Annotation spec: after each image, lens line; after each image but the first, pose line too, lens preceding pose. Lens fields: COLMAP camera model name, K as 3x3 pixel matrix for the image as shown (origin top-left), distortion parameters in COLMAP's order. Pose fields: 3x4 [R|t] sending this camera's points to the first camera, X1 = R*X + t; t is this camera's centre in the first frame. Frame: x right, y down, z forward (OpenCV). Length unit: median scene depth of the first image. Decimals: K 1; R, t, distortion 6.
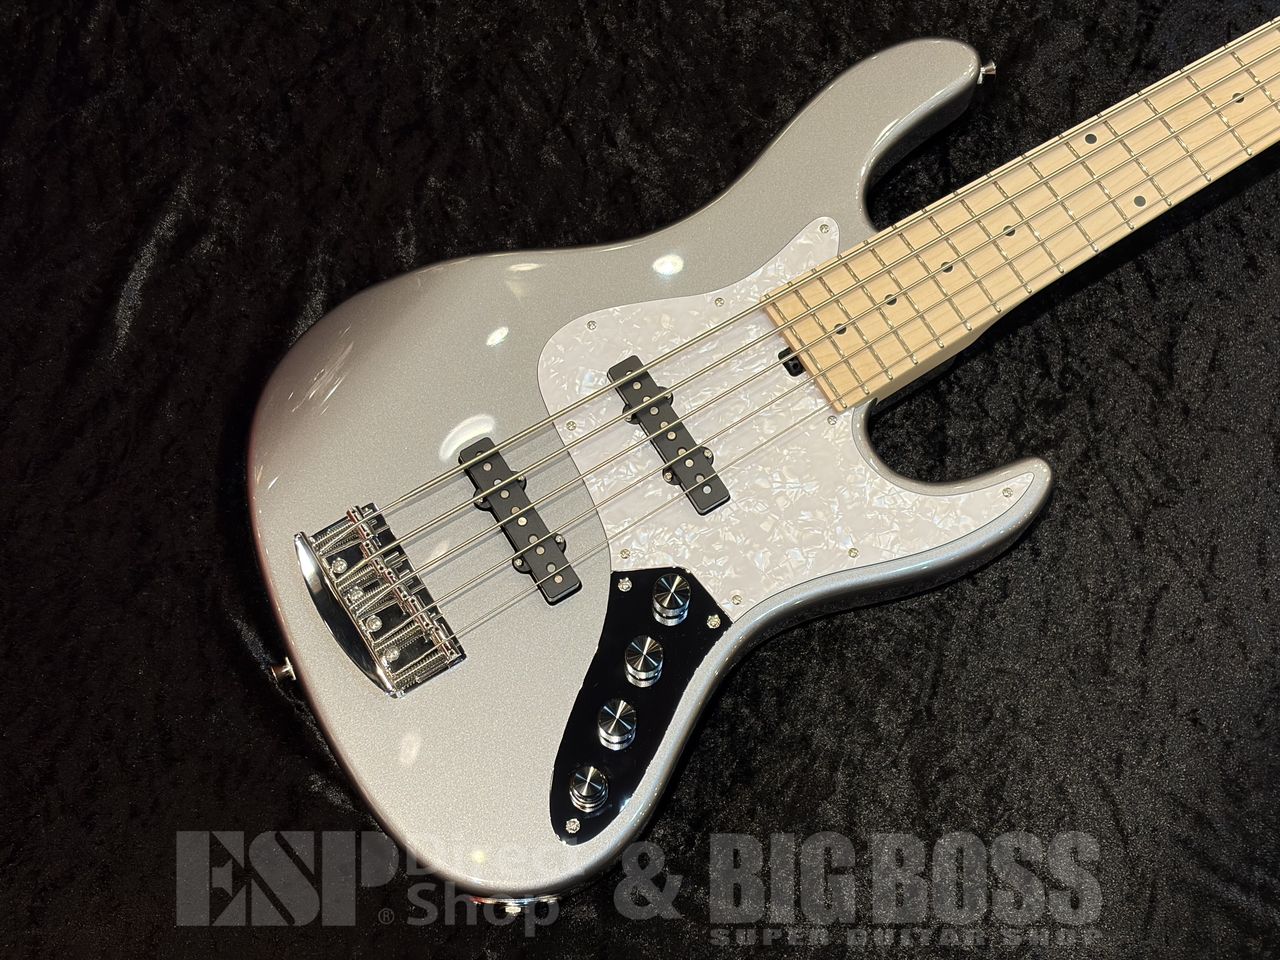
lens RADIAL K [[1895.5, 0, 658.3], [0, 1895.5, 463.6], [0, 0, 1]] dist [0.268679, -0.988815]
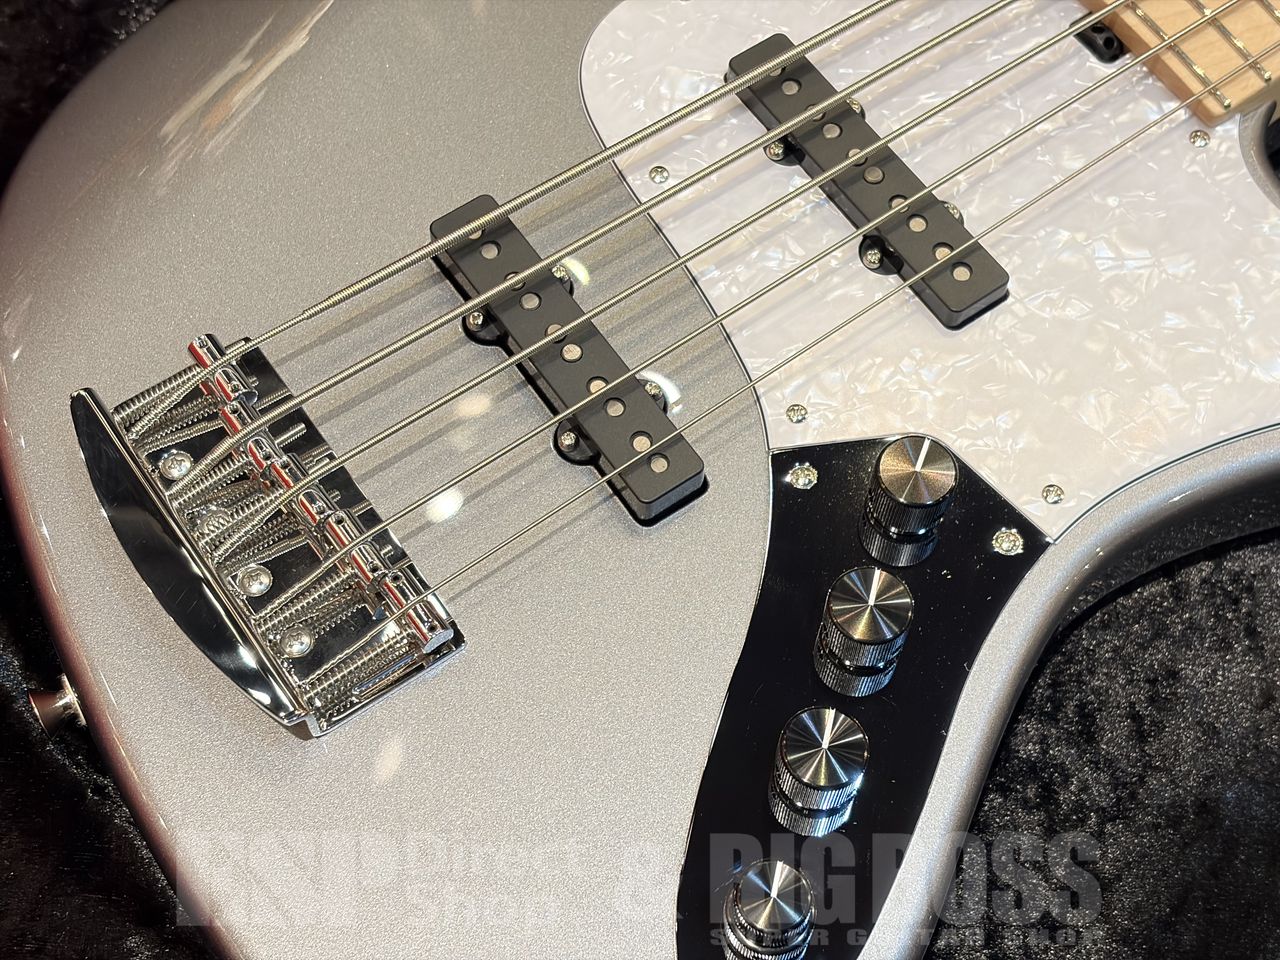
lens RADIAL K [[1925.5, 0, 641.8], [0, 1925.5, 497.1], [0, 0, 1]] dist [0.258411, -1.031976]
pose [[0.998451, -0.052109, 0.019502, -0.063237], [0.054070, 0.991385, -0.119295, 0.117822], [-0.013117, 0.120165, 0.992667, 0.519773]]
